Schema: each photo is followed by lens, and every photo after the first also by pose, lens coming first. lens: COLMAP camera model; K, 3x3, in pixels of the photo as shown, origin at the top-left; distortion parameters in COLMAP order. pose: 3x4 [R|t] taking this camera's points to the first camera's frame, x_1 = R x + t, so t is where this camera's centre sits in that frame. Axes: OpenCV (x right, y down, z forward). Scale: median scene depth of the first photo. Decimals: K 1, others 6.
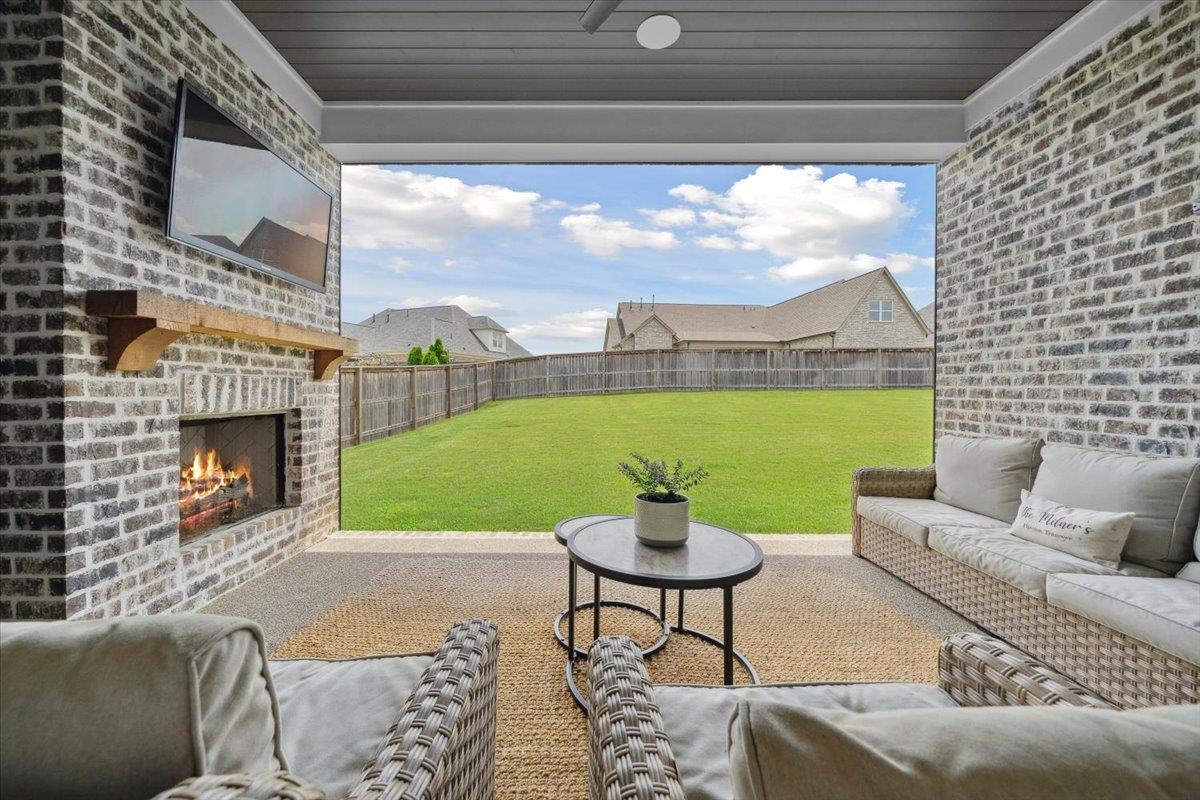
lens RADIAL K [[447.3, 0, 589.5], [0, 447.3, 390.0], [0, 0, 1]] dist [0.001481, 0.000017]
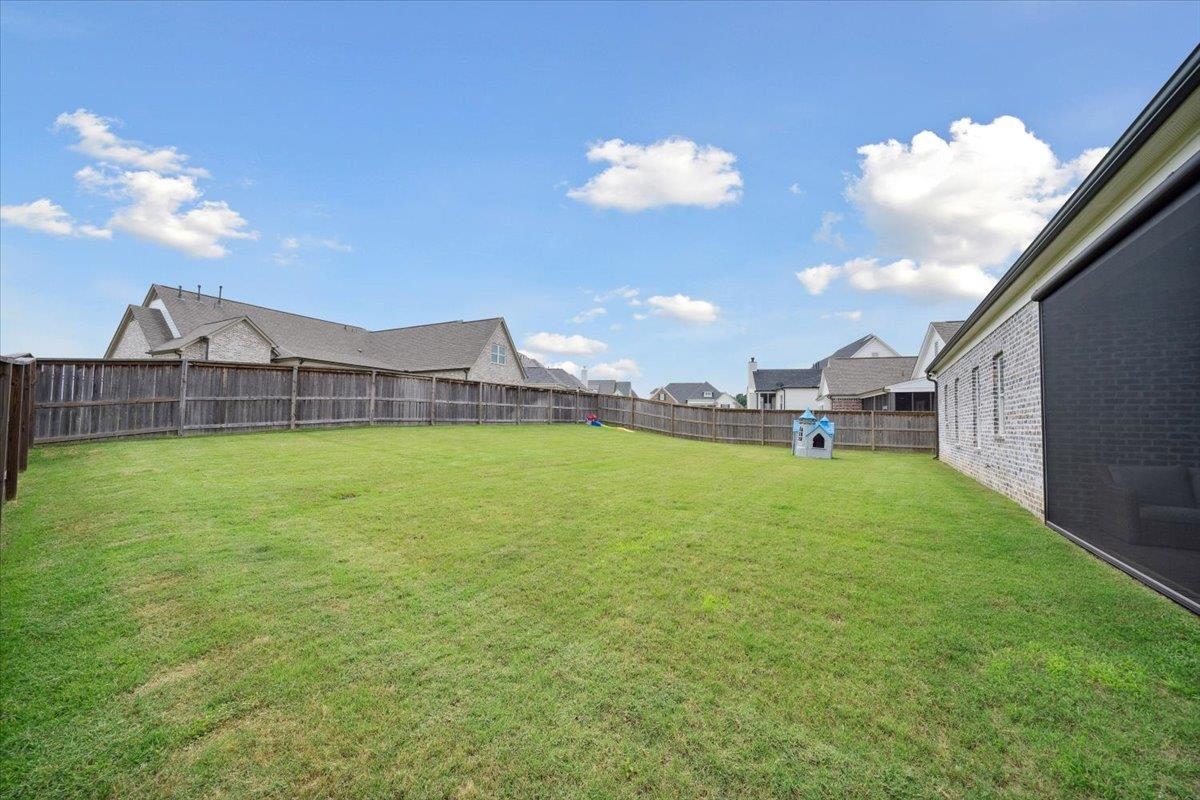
lens RADIAL K [[447.3, 0, 594.9], [0, 447.3, 405.6], [0, 0, 1]] dist [0.001481, 0.000017]
pose [[0.532923, 0.038360, 0.845294, -0.284757], [-0.012258, 0.999217, -0.037617, -0.007093], [-0.846075, 0.009685, 0.532976, 0.277437]]
